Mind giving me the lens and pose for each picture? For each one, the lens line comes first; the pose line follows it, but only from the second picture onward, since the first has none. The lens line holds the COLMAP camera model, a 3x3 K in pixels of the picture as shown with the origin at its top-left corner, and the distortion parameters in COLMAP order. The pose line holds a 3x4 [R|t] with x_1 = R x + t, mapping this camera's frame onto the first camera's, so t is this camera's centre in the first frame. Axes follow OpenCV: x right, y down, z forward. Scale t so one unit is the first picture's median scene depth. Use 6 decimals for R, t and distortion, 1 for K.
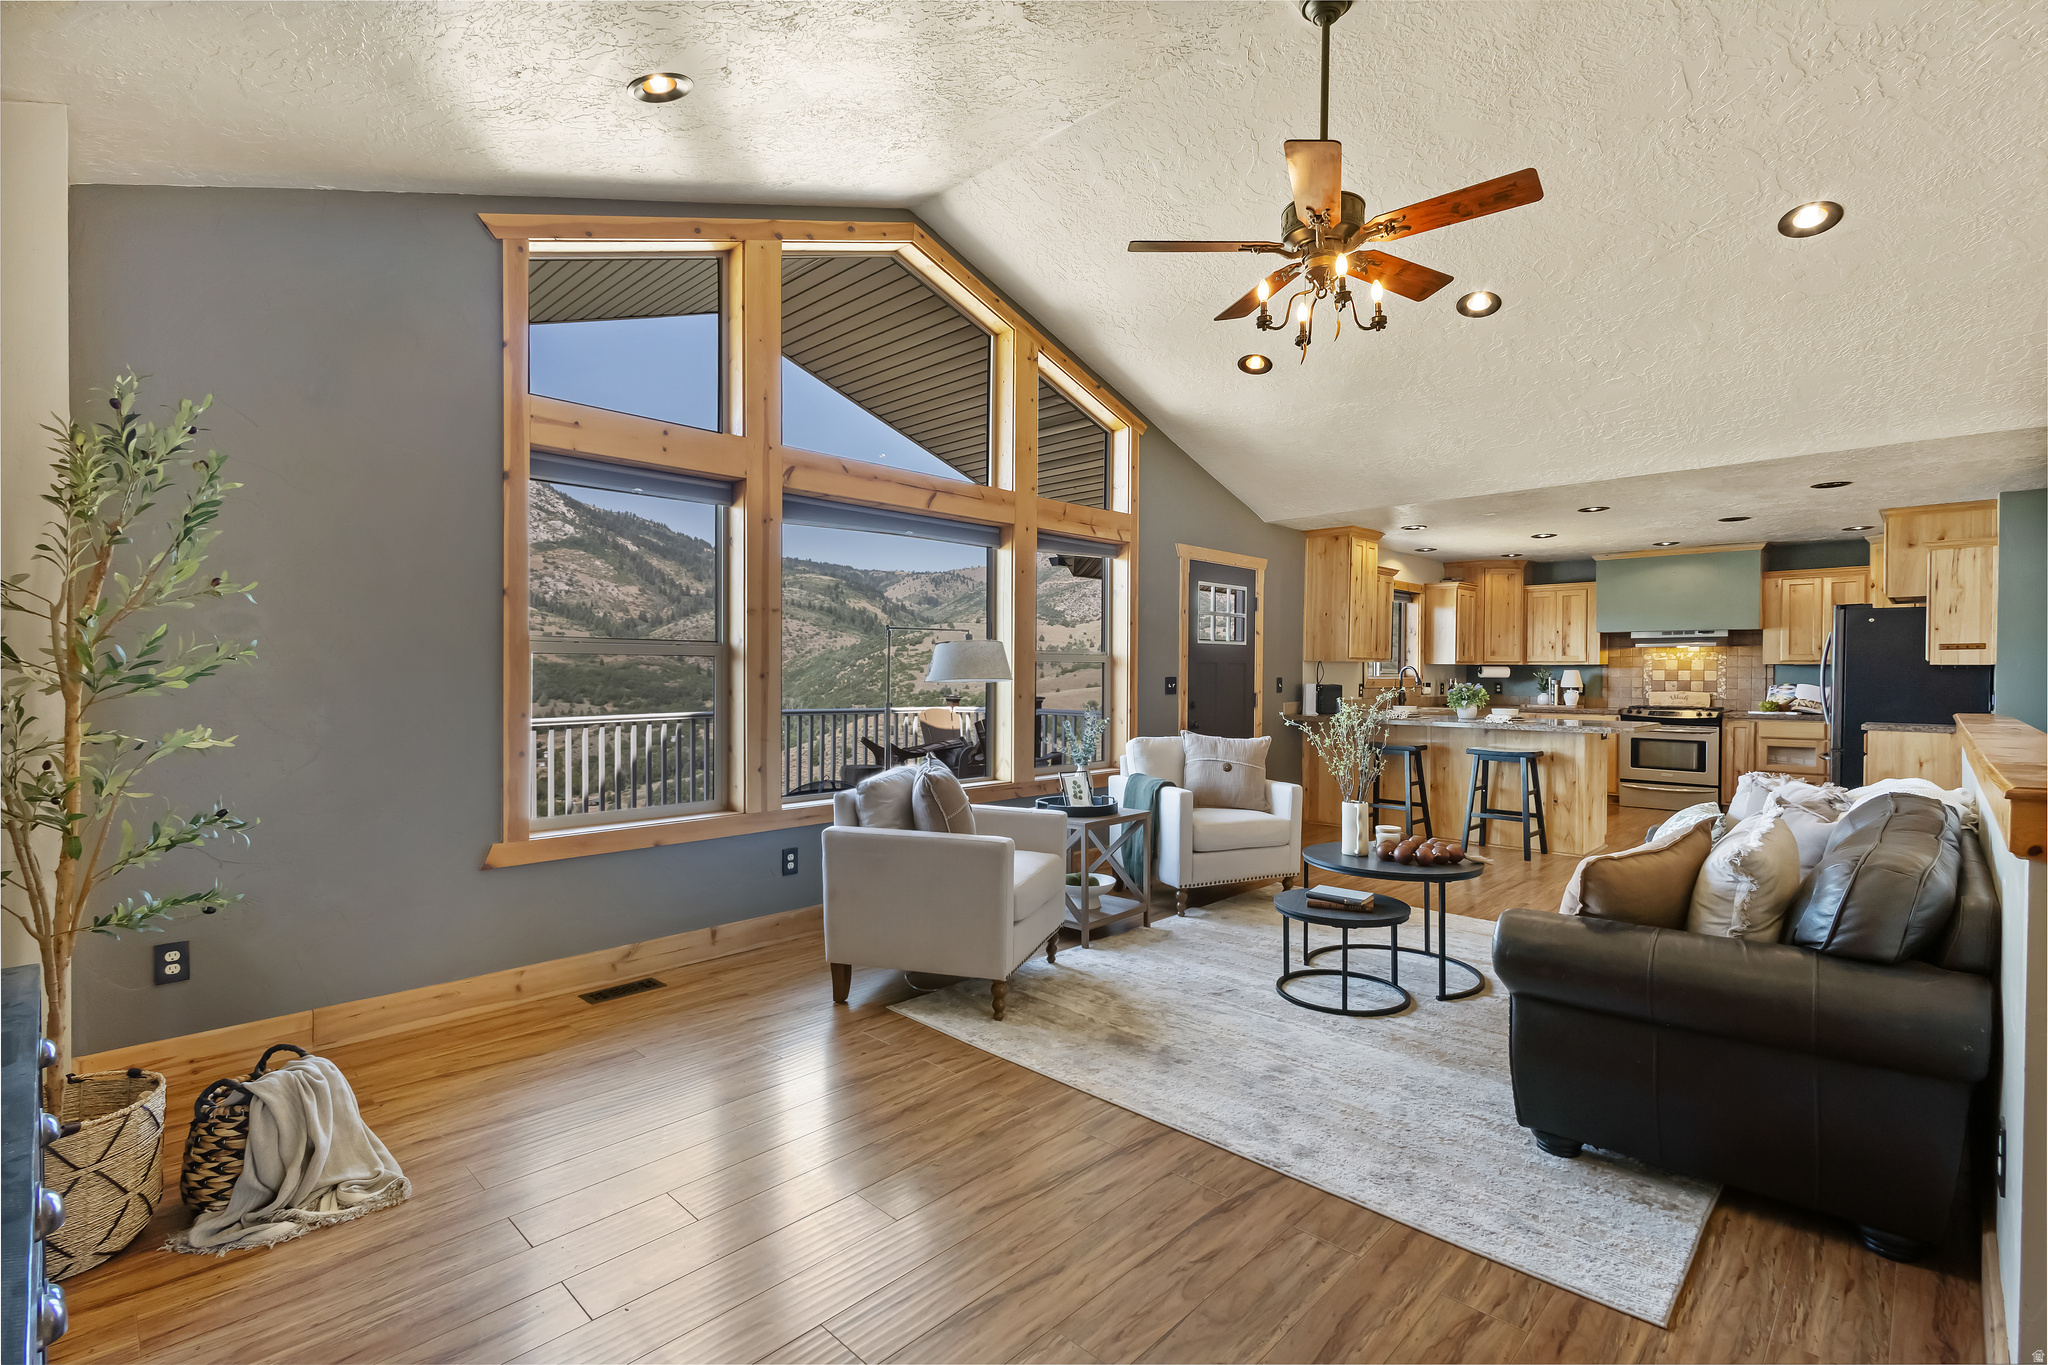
lens RADIAL K [[941.4, 0, 1043.9], [0, 941.4, 669.3], [0, 0, 1]] dist [0.008208, 0.000014]
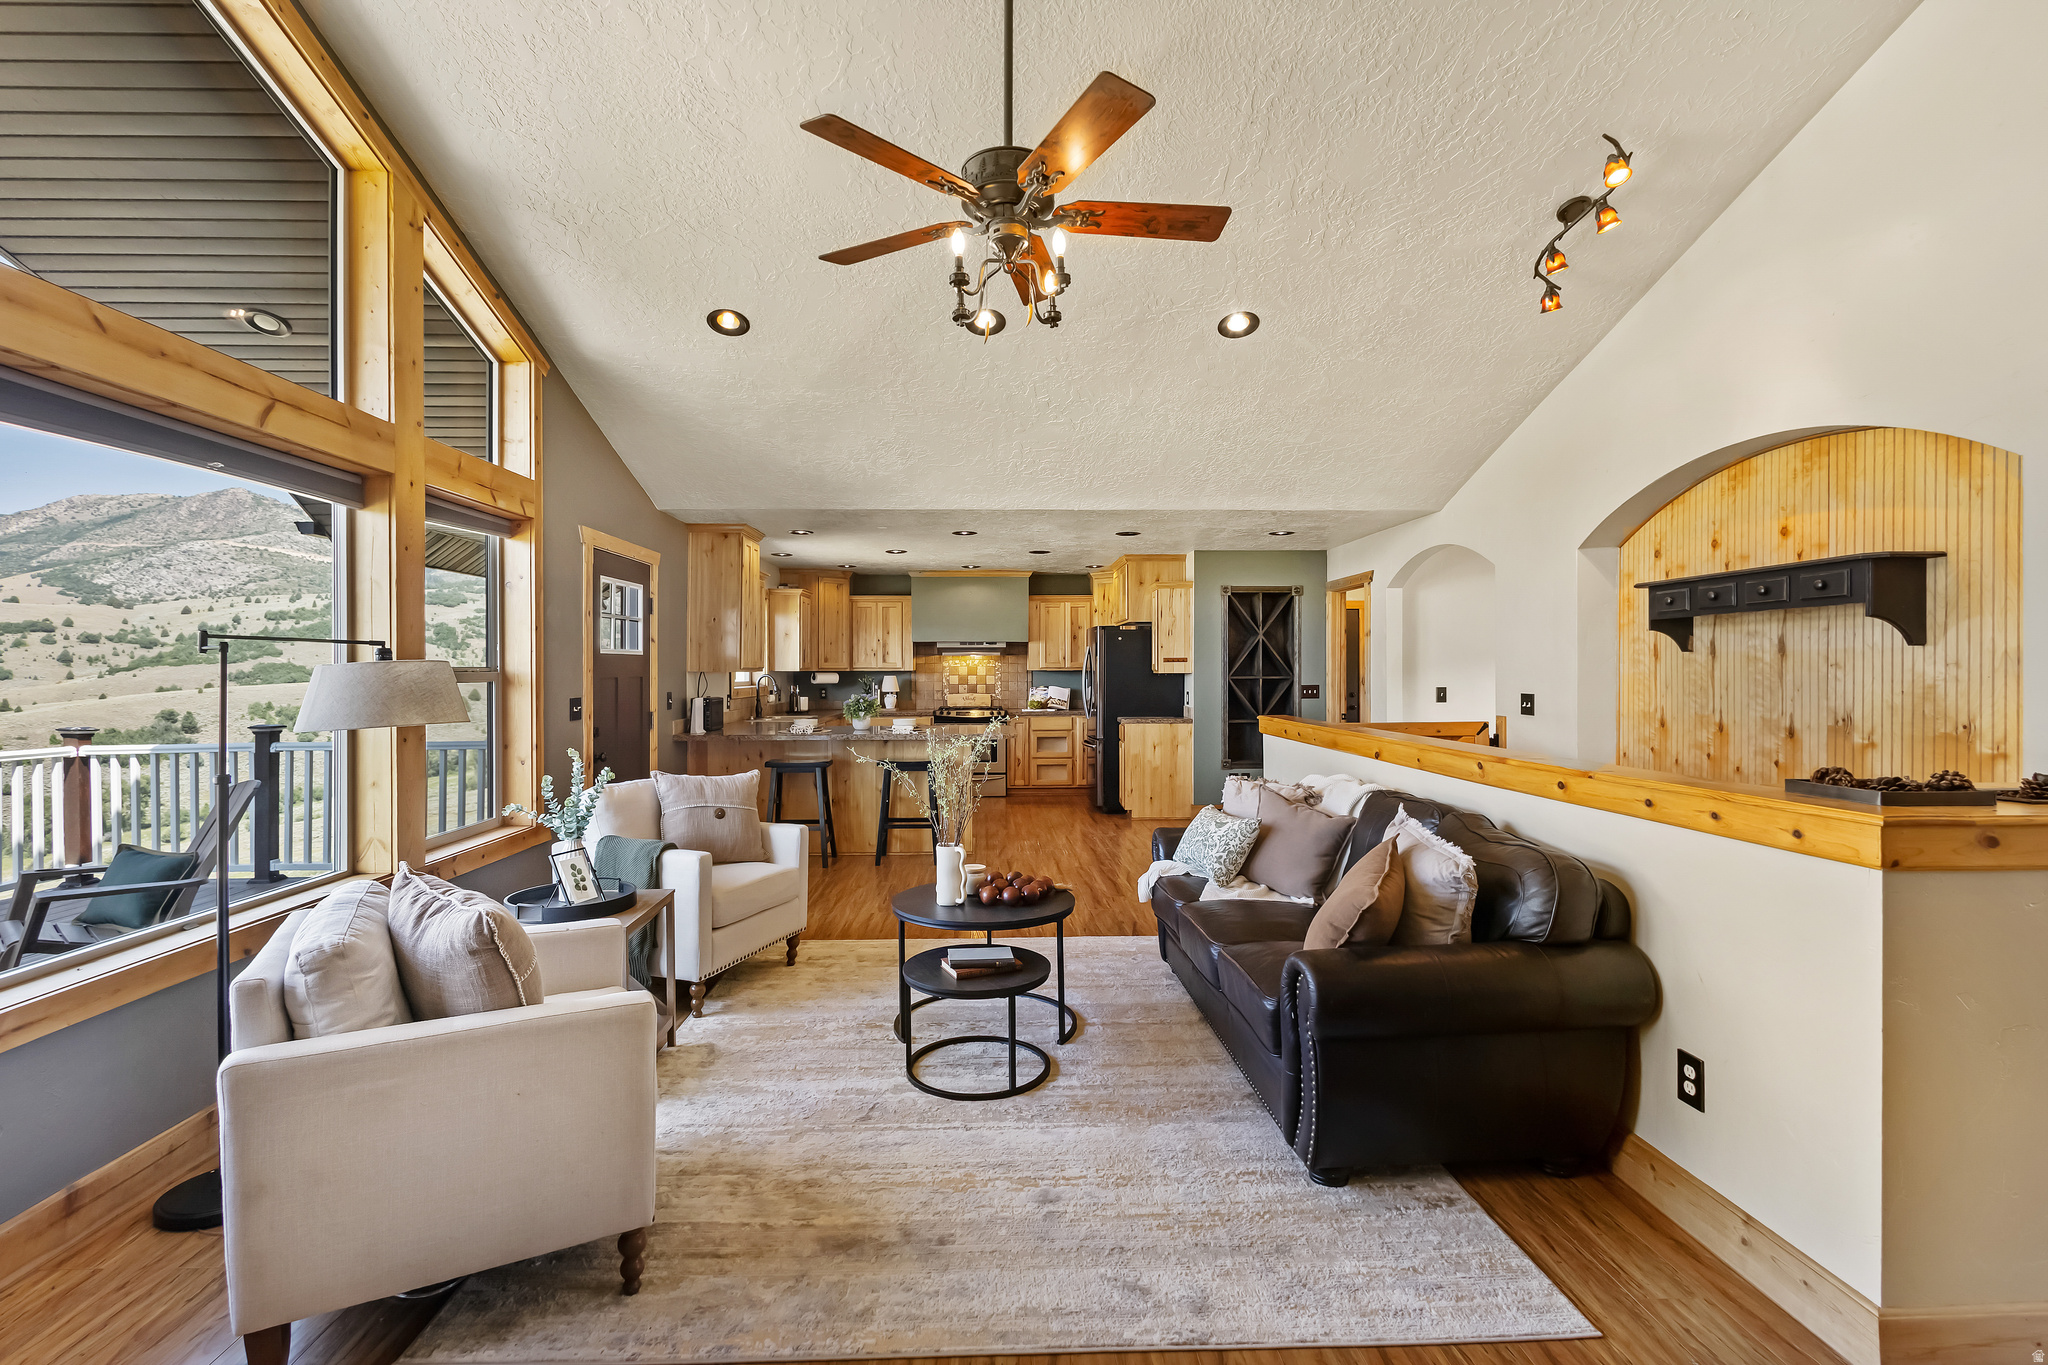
lens RADIAL K [[941.4, 0, 1043.9], [0, 941.4, 669.3], [0, 0, 1]] dist [0.008208, 0.000014]
pose [[0.703185, -0.004686, 0.710991, -0.176172], [0.002493, 0.999988, 0.004126, -0.021504], [-0.711002, -0.001129, 0.703189, 0.223298]]
